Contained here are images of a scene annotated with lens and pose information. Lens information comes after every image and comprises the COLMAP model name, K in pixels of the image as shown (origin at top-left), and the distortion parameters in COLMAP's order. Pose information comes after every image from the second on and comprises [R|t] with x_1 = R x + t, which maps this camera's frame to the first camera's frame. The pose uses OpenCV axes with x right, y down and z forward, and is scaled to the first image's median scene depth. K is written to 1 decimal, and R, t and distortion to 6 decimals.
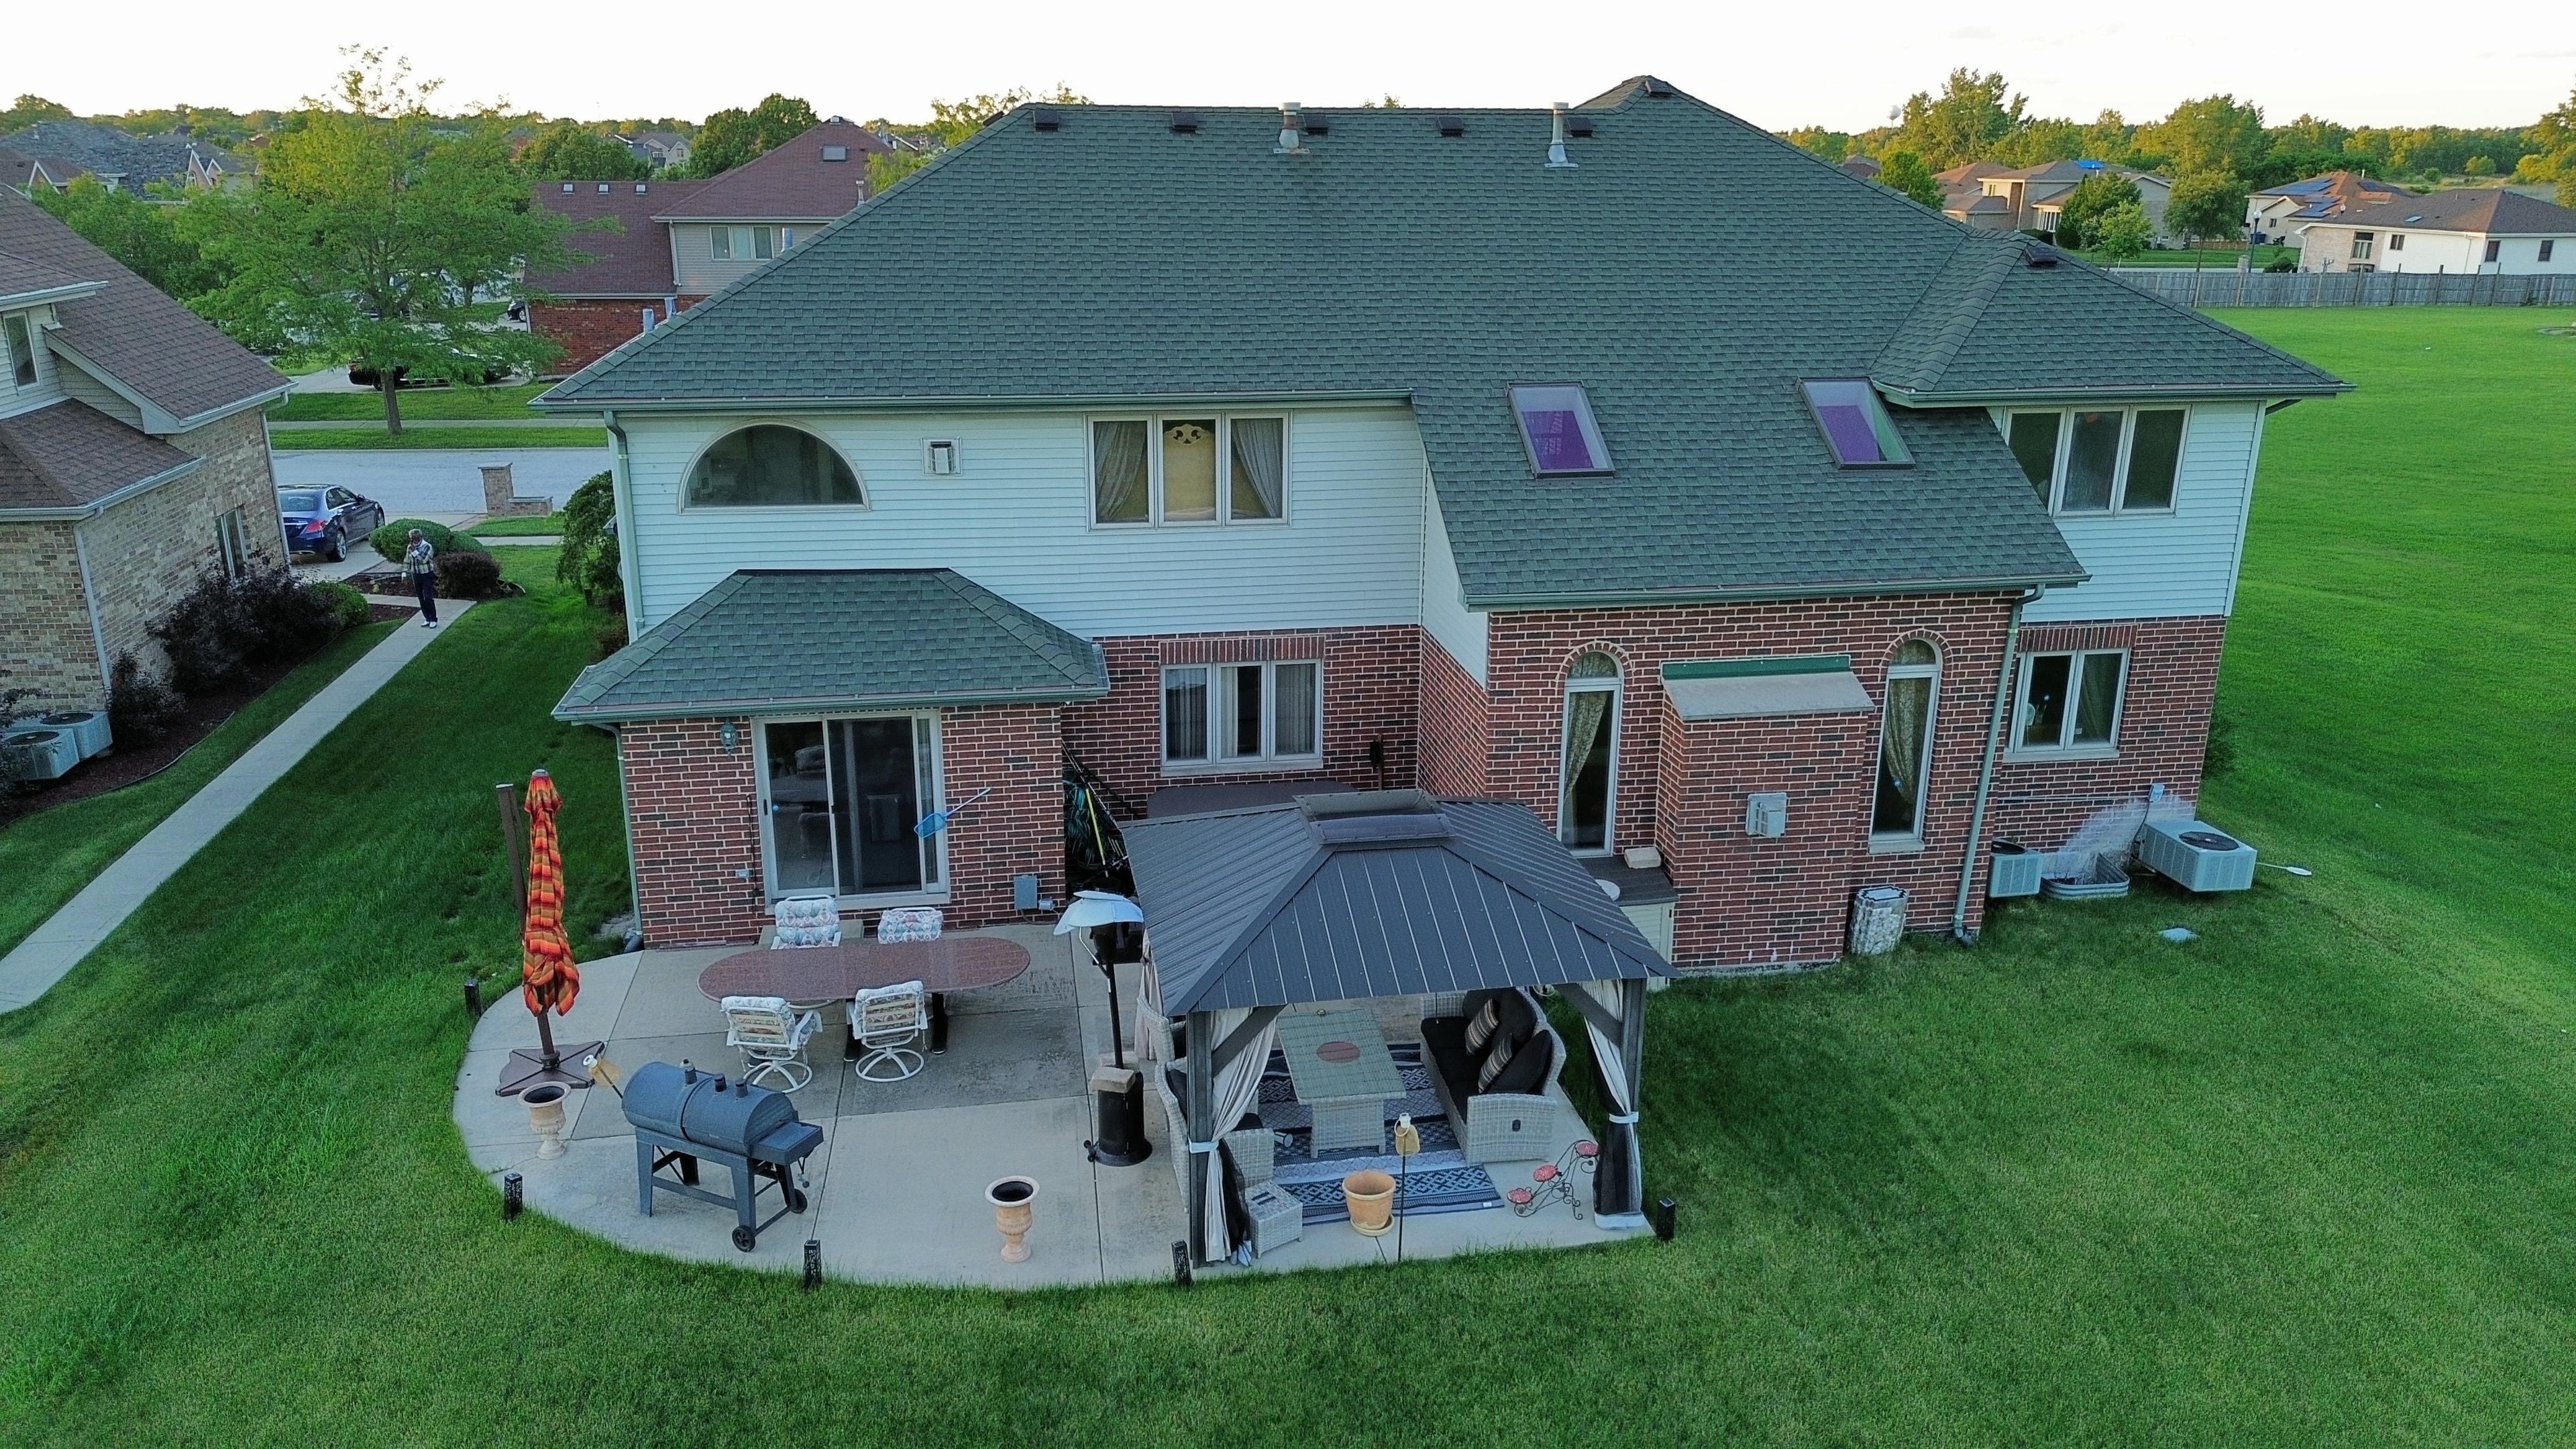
lens RADIAL K [[1823.9, 0, 1288.0], [0, 1823.9, 724.5], [0, 0, 1]] dist [0.012470, 0.002057]
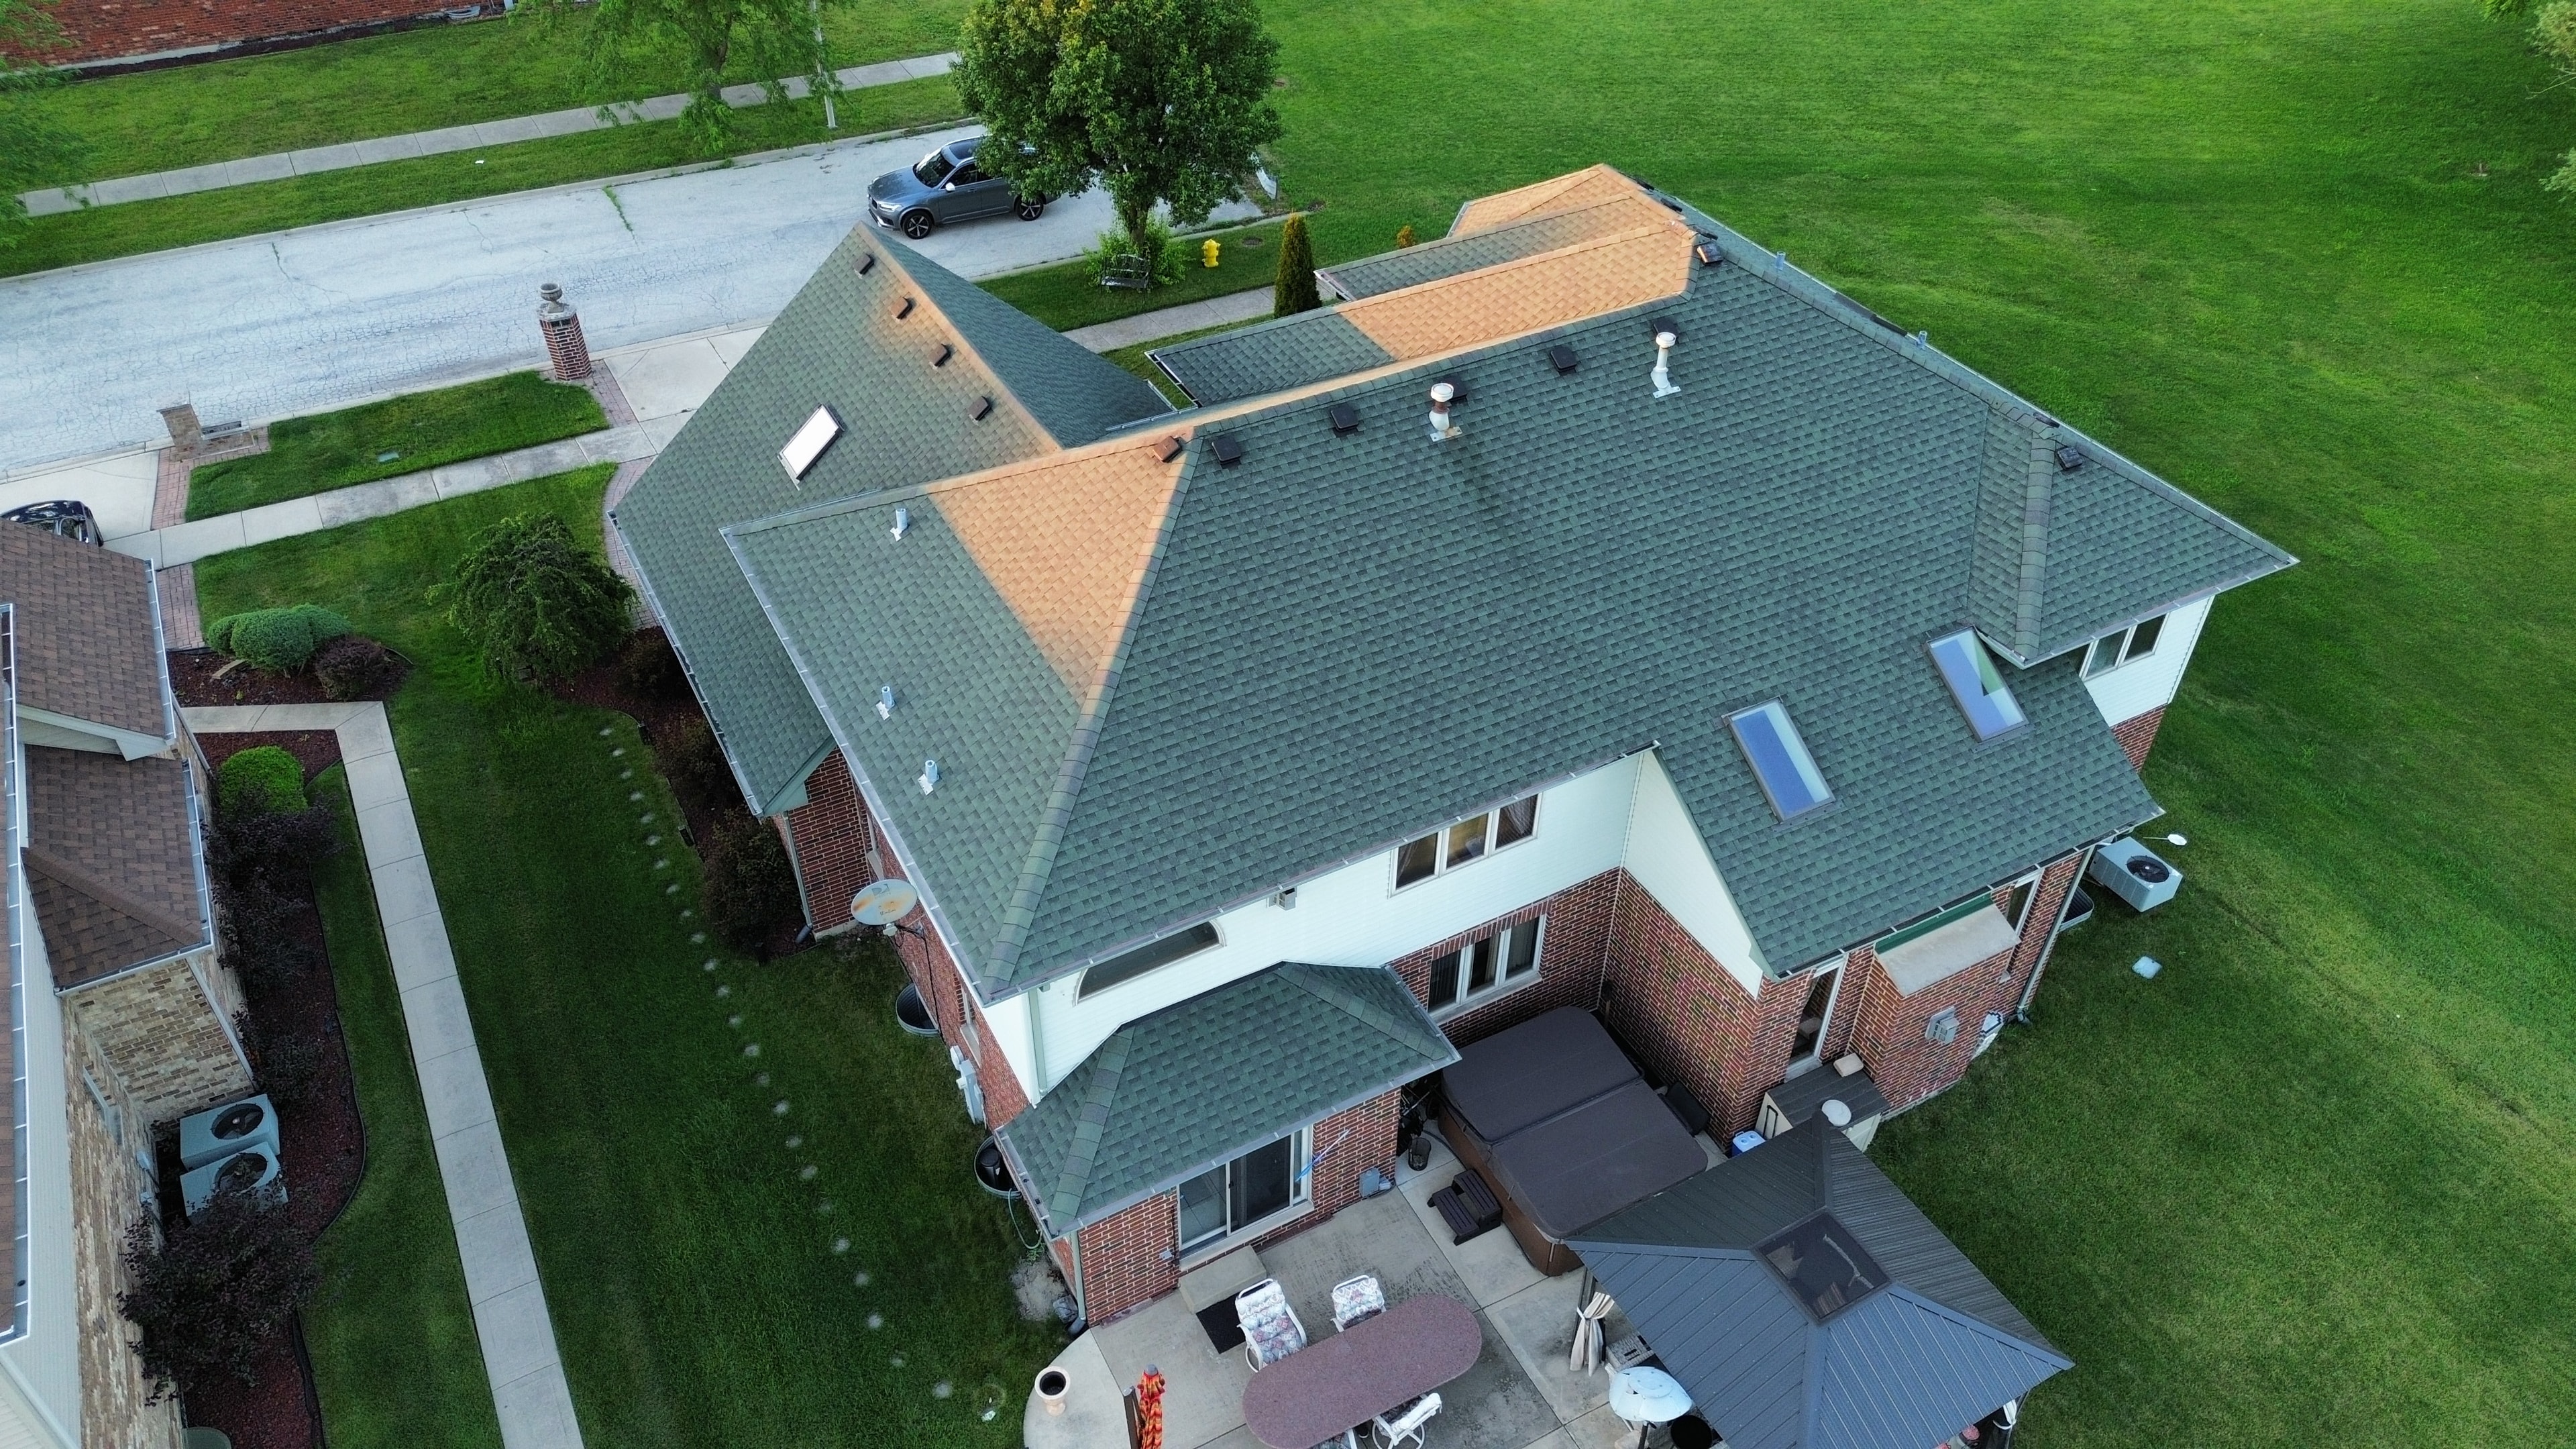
lens RADIAL K [[1823.9, 0, 1288.0], [0, 1823.9, 724.5], [0, 0, 1]] dist [0.012470, 0.002057]
pose [[0.944547, -0.205842, 0.255850, -0.433642], [0.097436, 0.919736, 0.380253, -0.636775], [-0.313587, -0.334238, 0.888791, 0.047145]]
